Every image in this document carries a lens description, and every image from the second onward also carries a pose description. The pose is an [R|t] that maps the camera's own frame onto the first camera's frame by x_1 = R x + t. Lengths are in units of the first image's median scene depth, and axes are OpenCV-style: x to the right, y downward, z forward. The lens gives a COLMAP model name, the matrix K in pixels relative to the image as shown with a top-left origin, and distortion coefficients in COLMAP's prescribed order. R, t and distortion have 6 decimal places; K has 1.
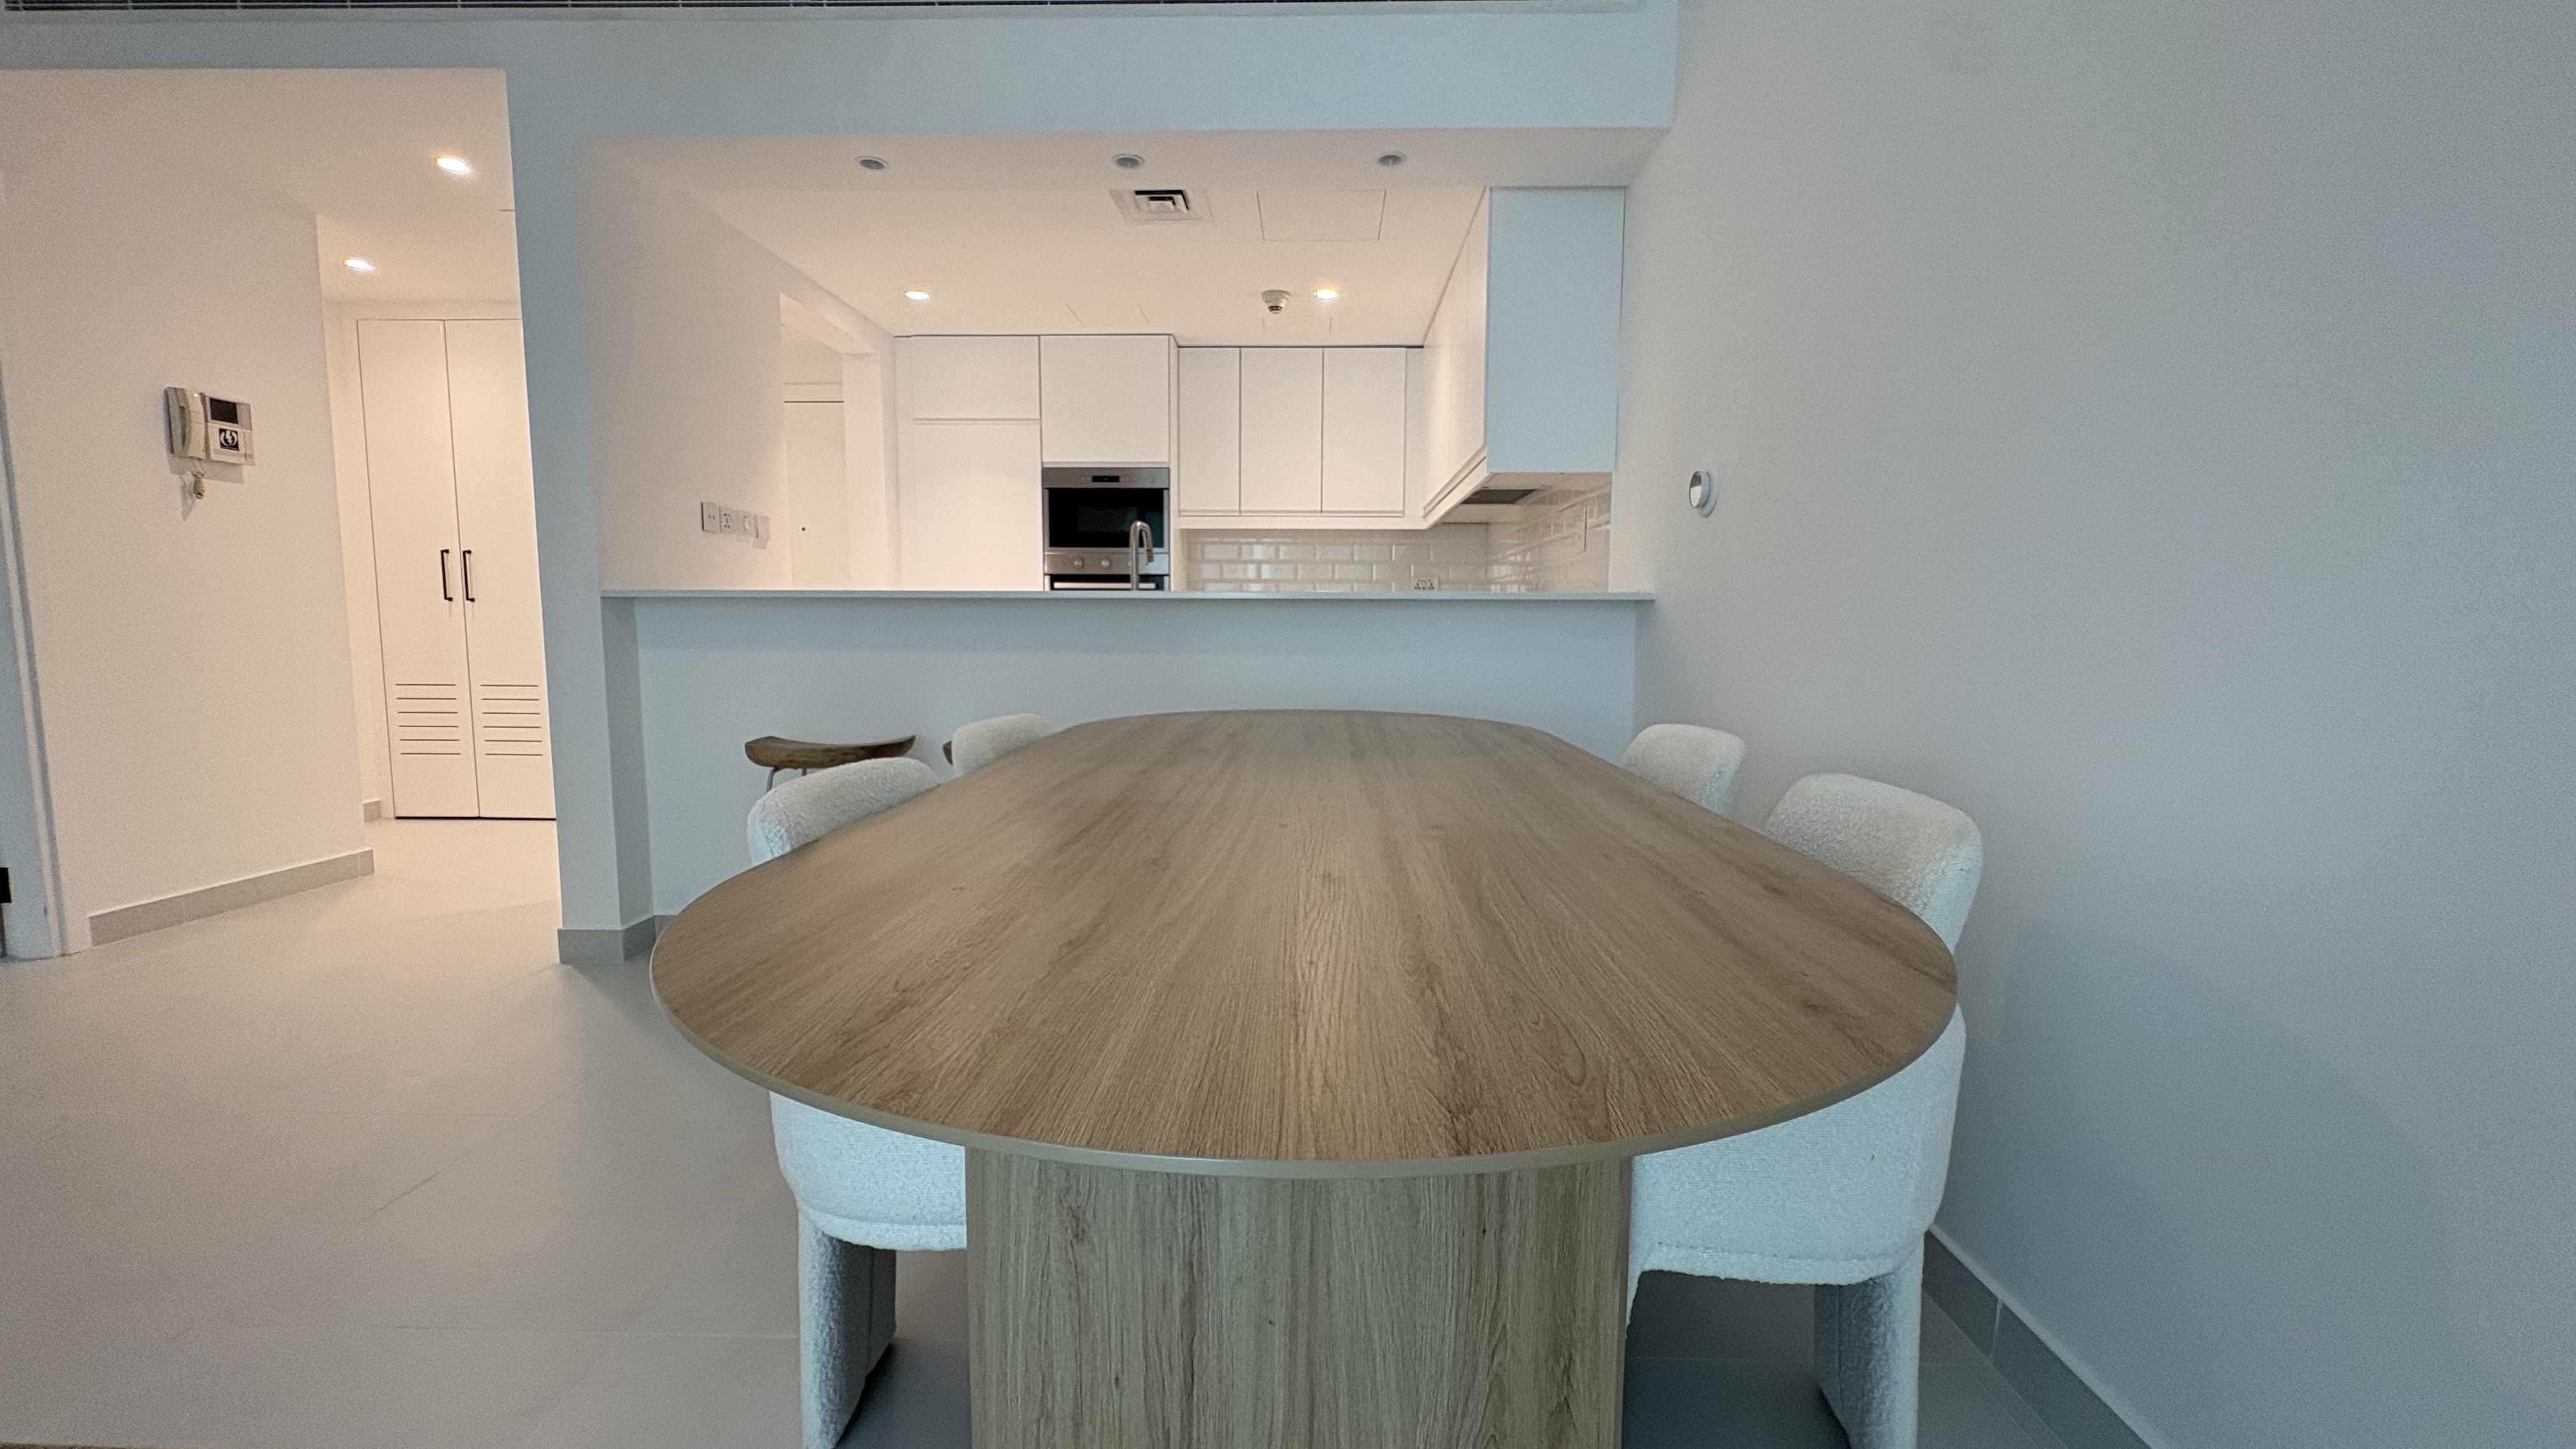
lens RADIAL K [[1030.7, 0, 1289.3], [0, 1030.7, 725.5], [0, 0, 1]] dist [-0.000353, 0.001522]
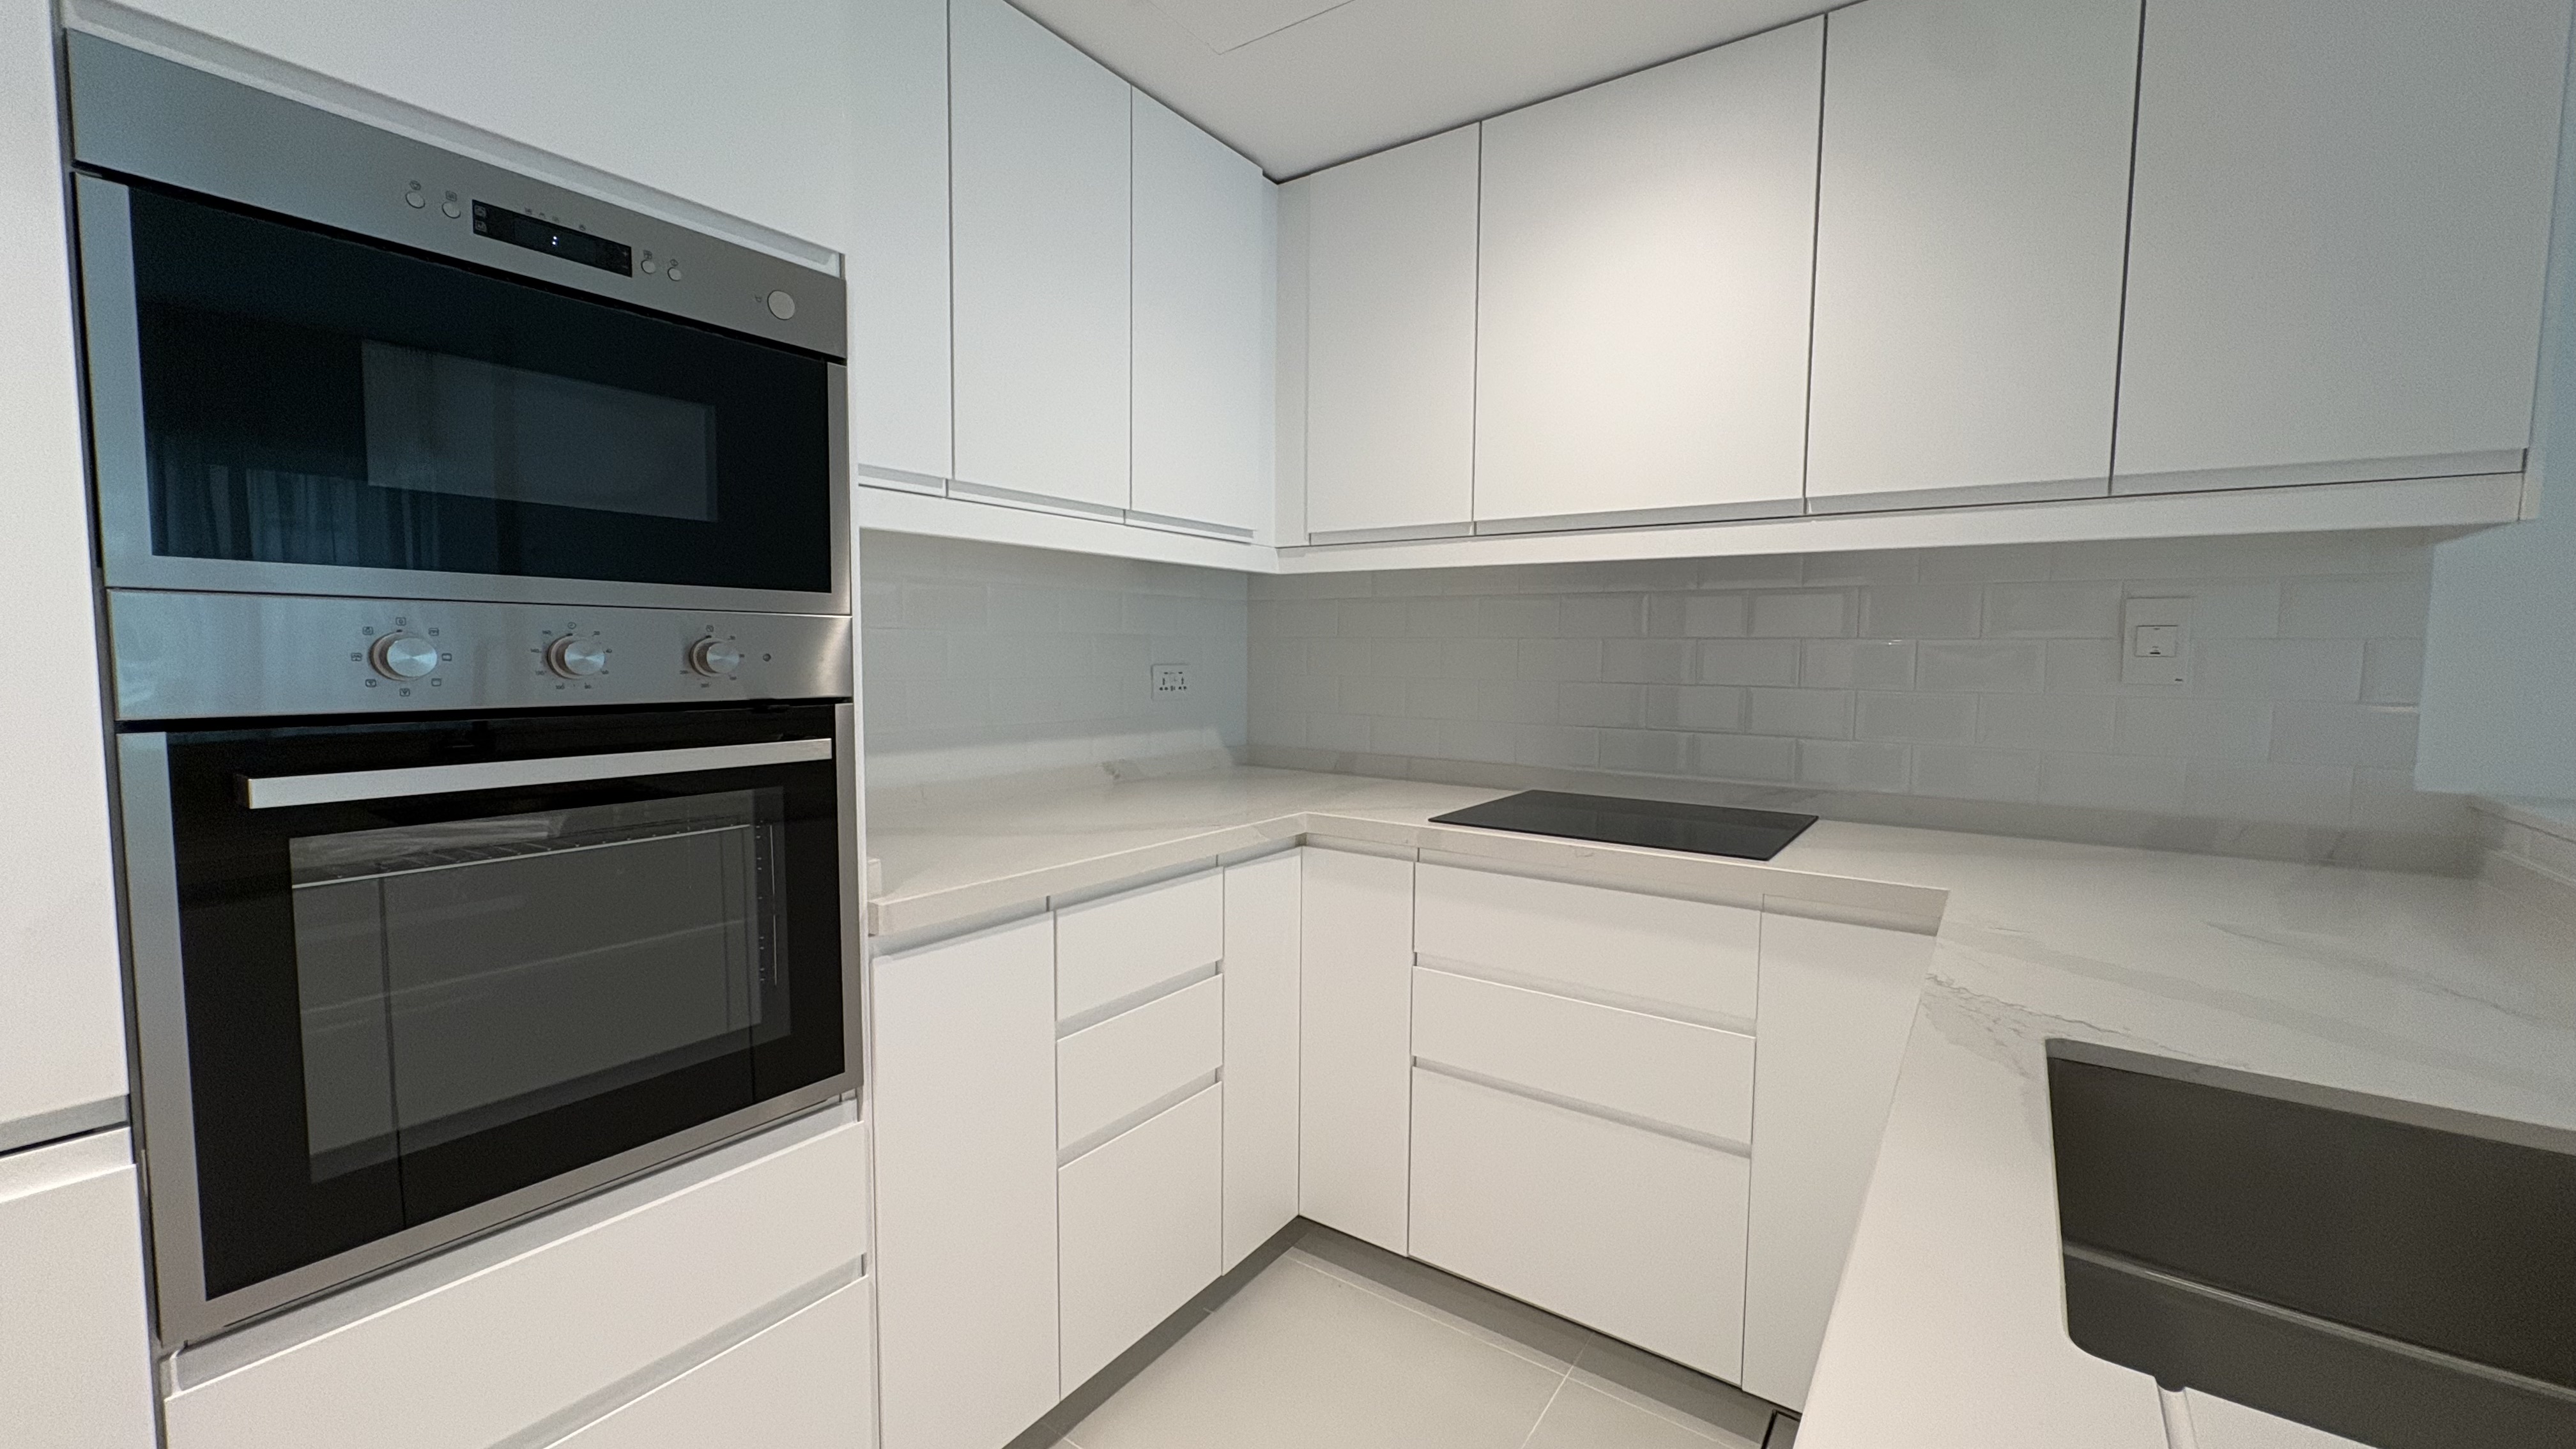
lens RADIAL K [[1030.7, 0, 1291.6], [0, 1030.7, 723.0], [0, 0, 1]] dist [-0.000353, 0.001522]
pose [[0.547758, -0.057980, 0.834626, -0.390944], [0.079464, 0.996691, 0.017086, -0.194657], [-0.832855, 0.056964, 0.550553, 1.102644]]
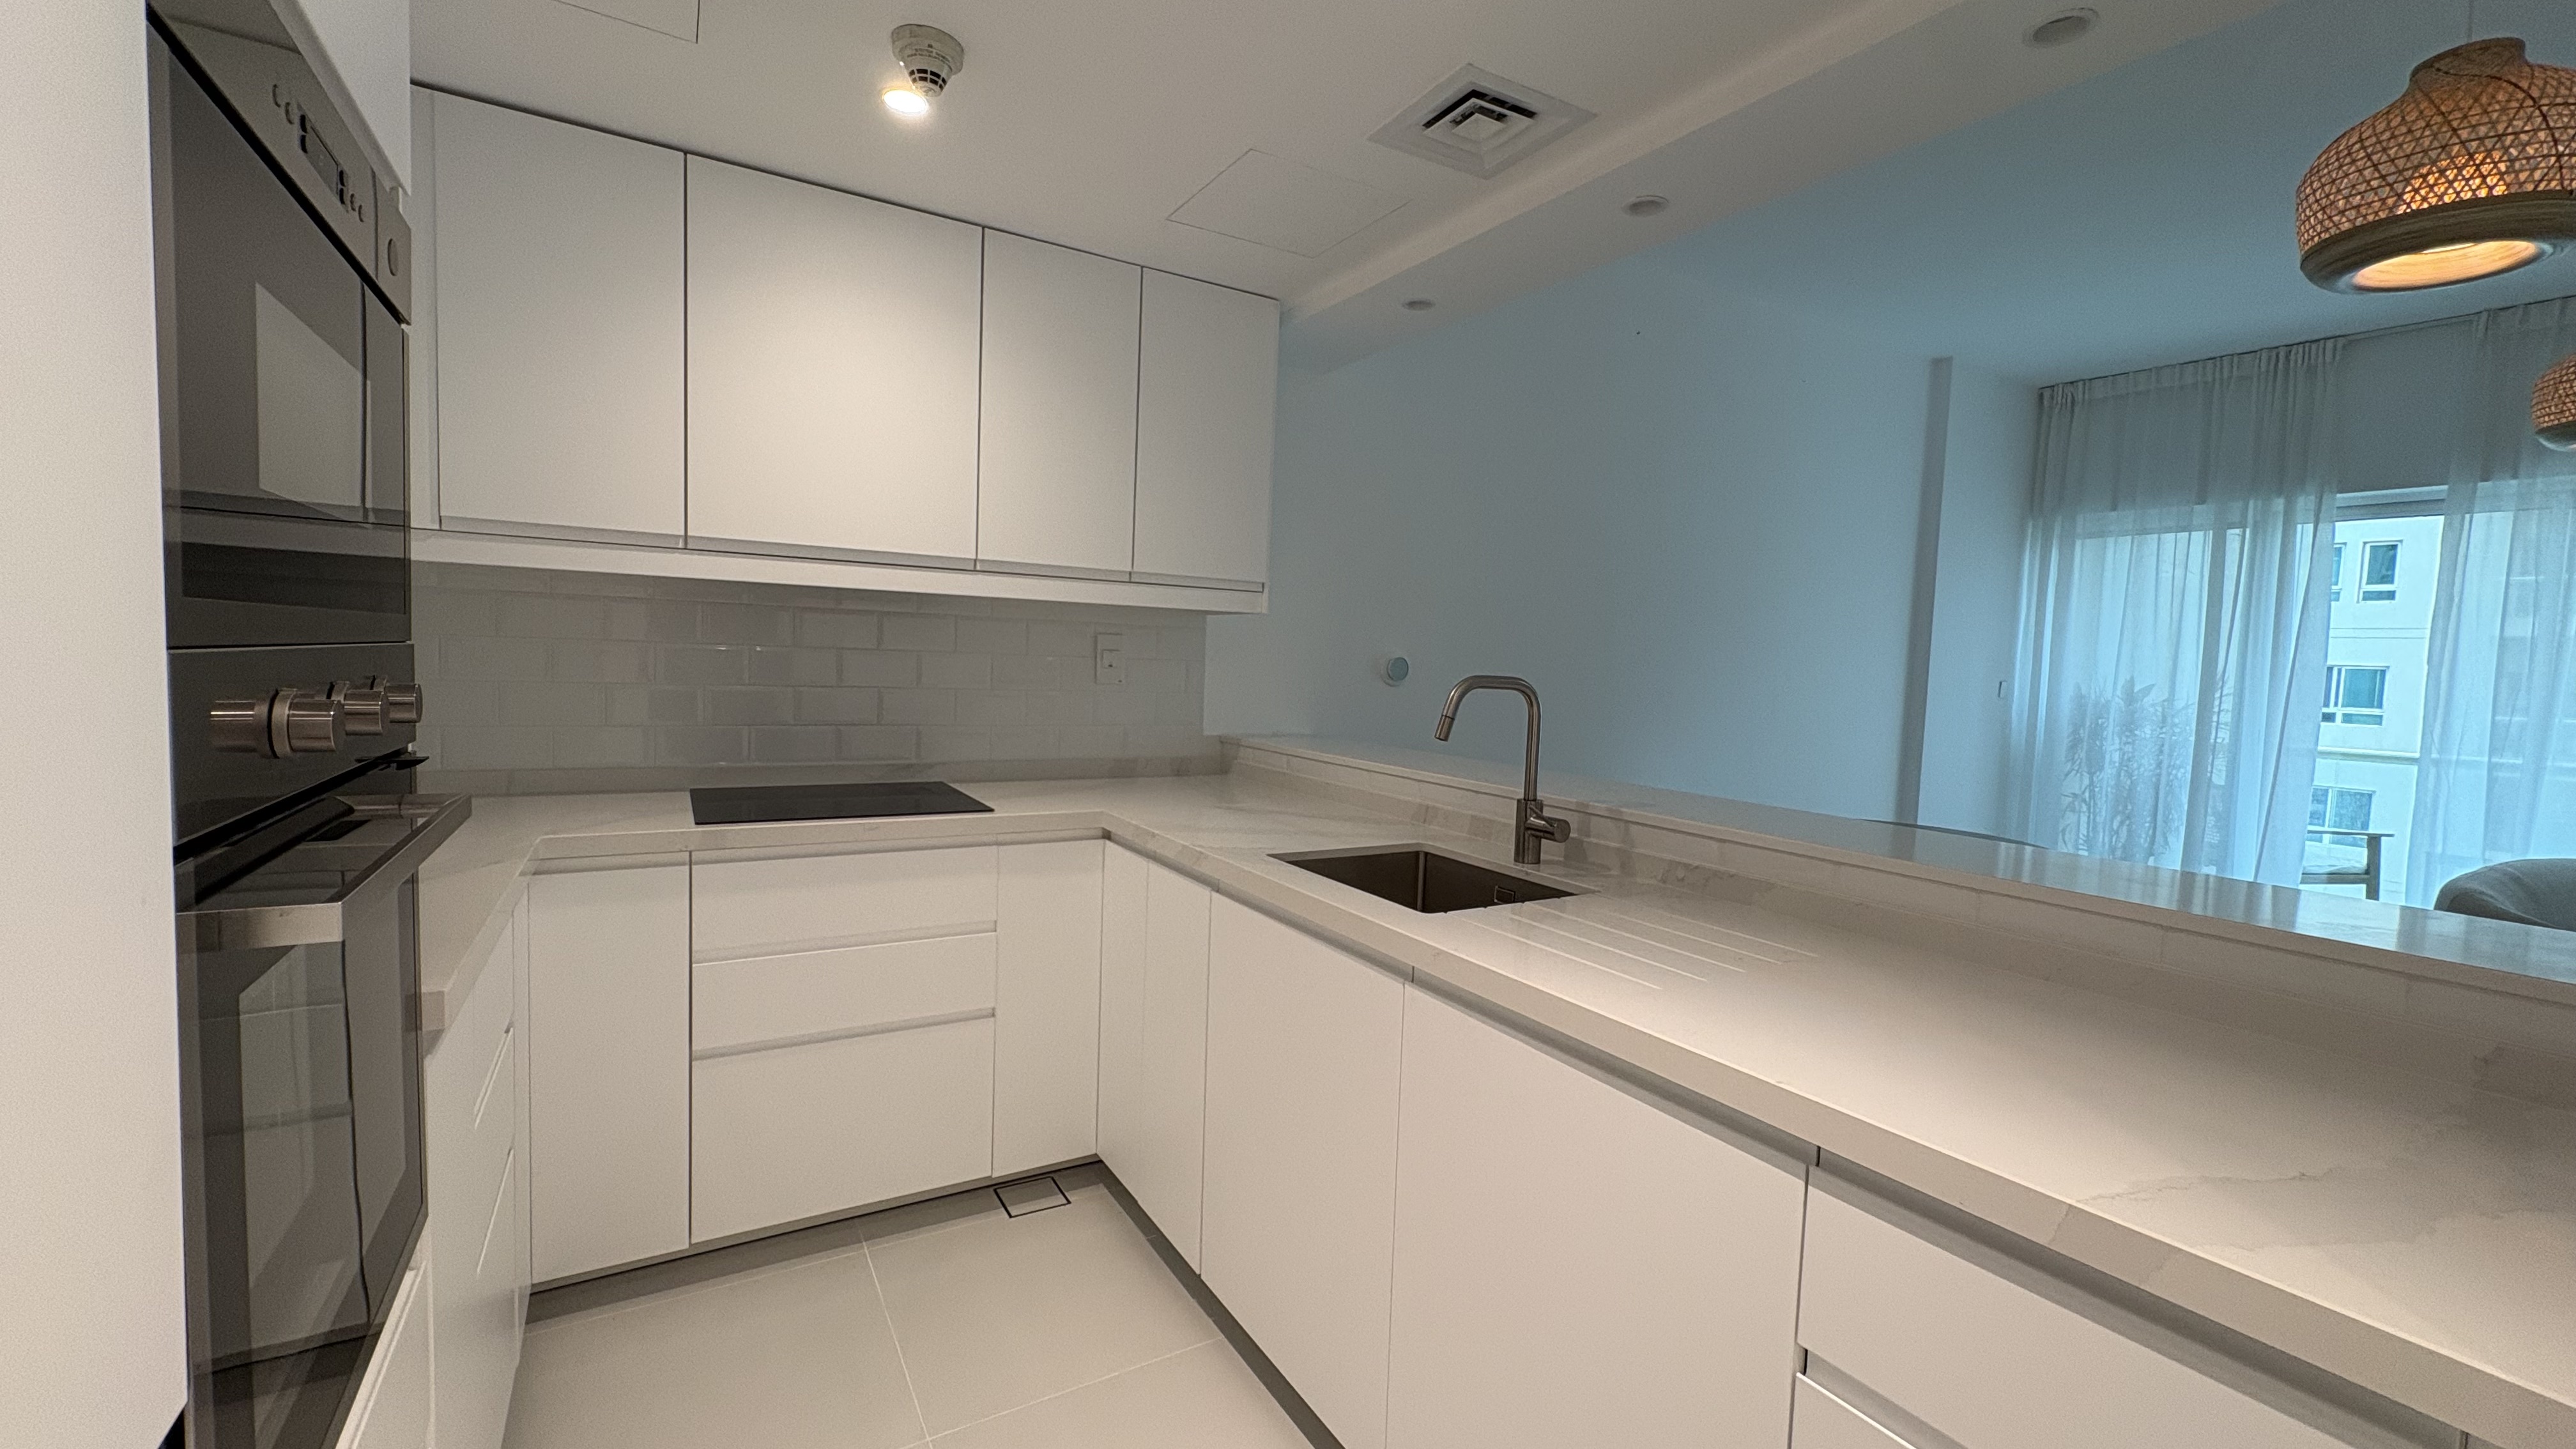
lens RADIAL K [[1030.7, 0, 1278.9], [0, 1030.7, 738.6], [0, 0, 1]] dist [-0.000353, 0.001522]
pose [[-0.540851, -0.086372, 0.836672, -0.553977], [0.050641, 0.989566, 0.134891, -0.236845], [-0.839593, 0.115326, -0.530833, 1.381577]]
